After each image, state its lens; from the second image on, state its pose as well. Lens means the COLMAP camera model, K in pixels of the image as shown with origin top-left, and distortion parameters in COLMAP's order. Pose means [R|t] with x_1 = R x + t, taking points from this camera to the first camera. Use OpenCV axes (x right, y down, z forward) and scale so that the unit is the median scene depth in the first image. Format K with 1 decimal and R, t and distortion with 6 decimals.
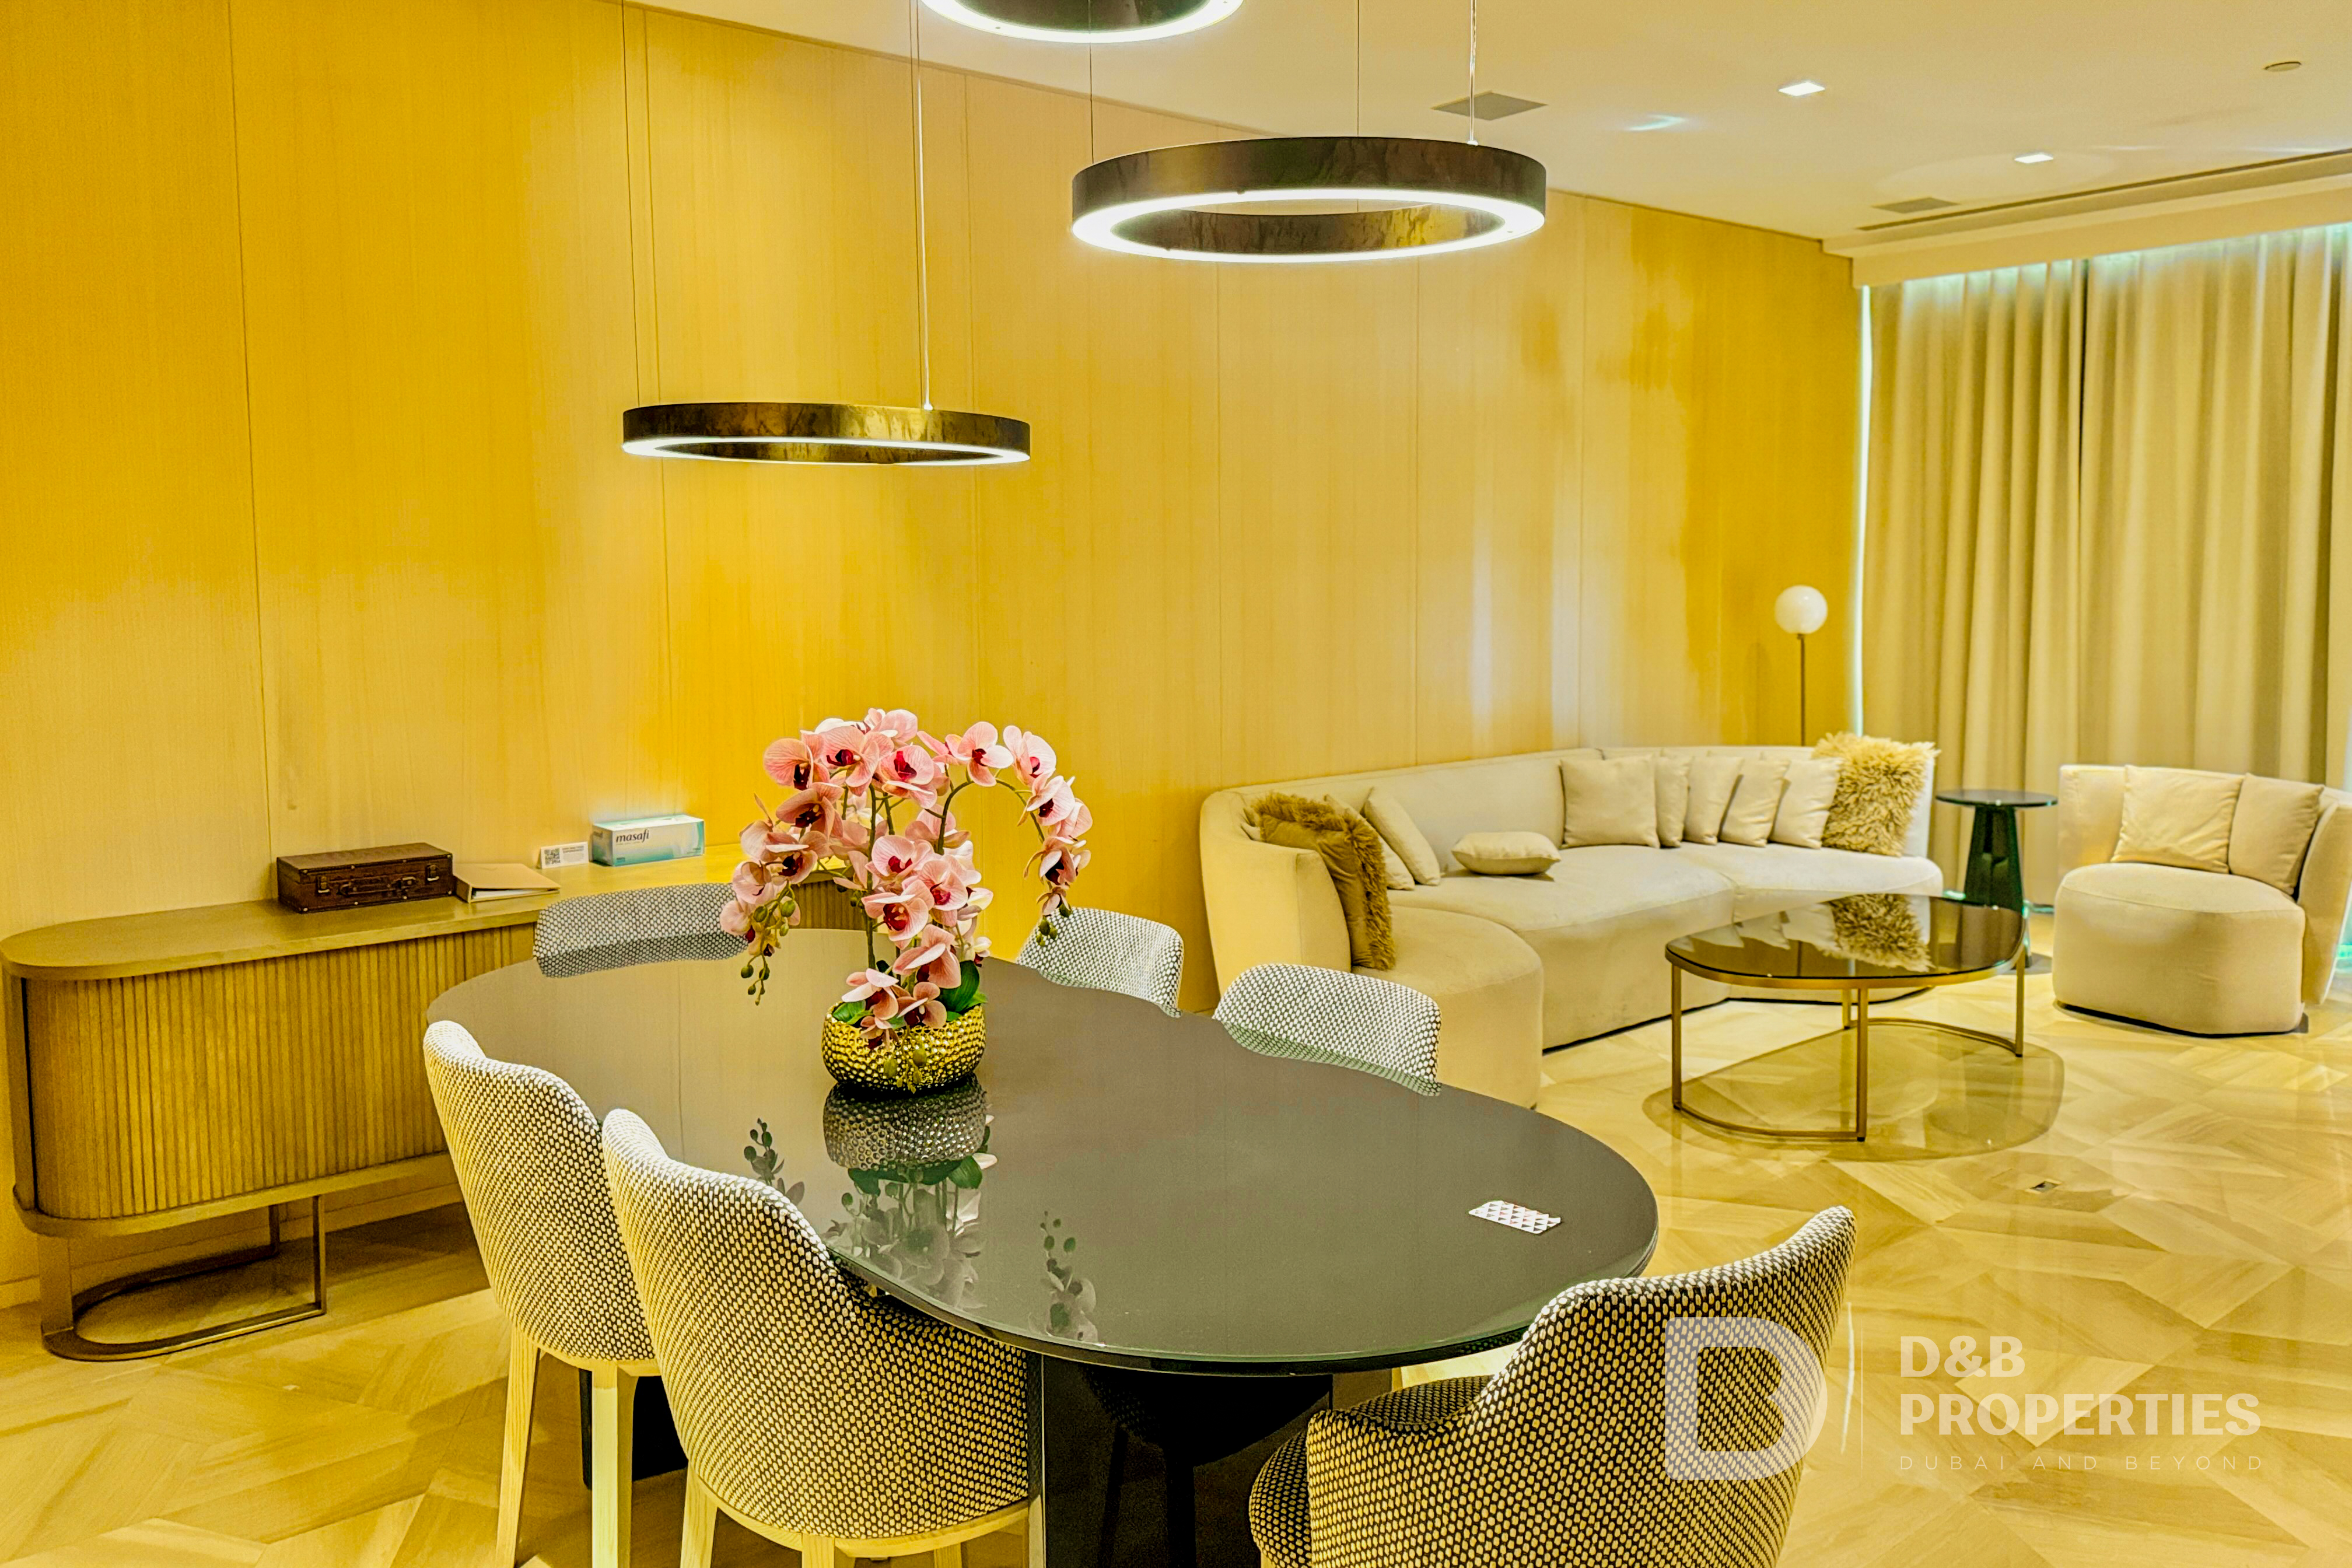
lens RADIAL K [[1769.4, 0, 1174.4], [0, 1769.4, 696.1], [0, 0, 1]] dist [0.051821, -0.067770]
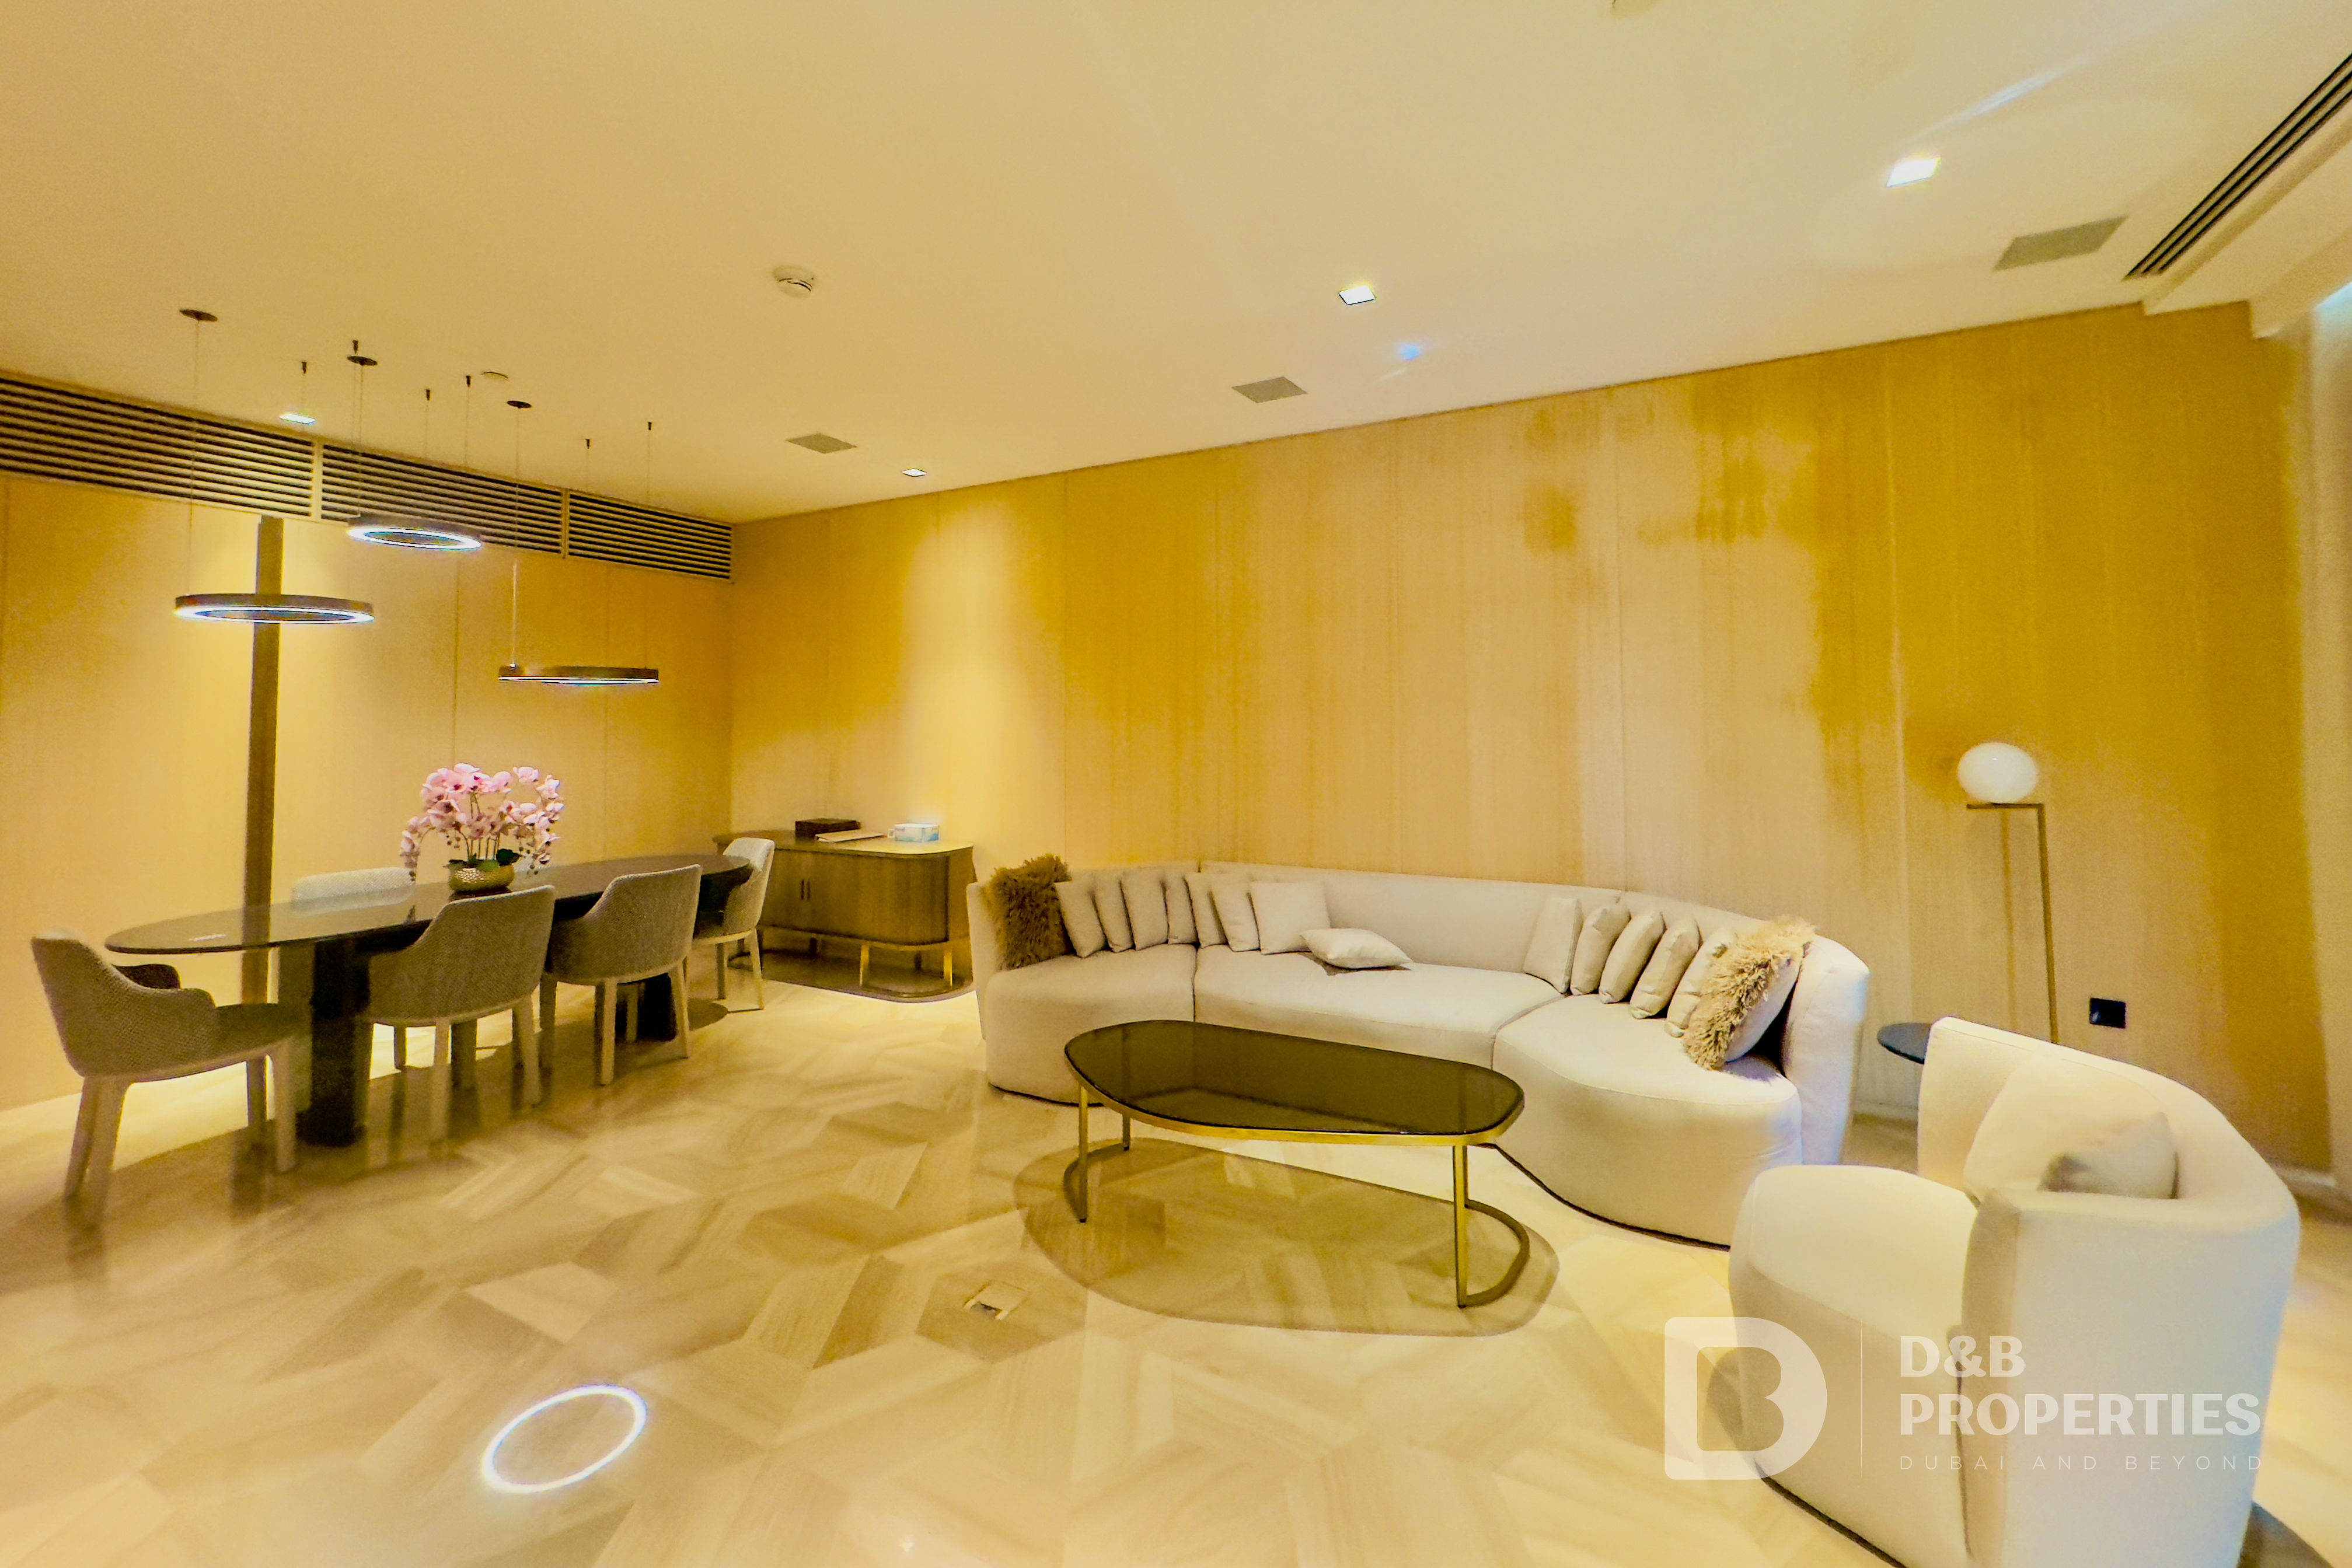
lens RADIAL K [[941.9, 0, 1173.3], [0, 941.9, 682.1], [0, 0, 1]] dist [-0.001856, -0.000363]
pose [[0.383618, -0.031823, -0.922943, 0.698123], [-0.064202, 0.996069, -0.061030, -0.045073], [0.921257, 0.082667, 0.380067, 0.568421]]
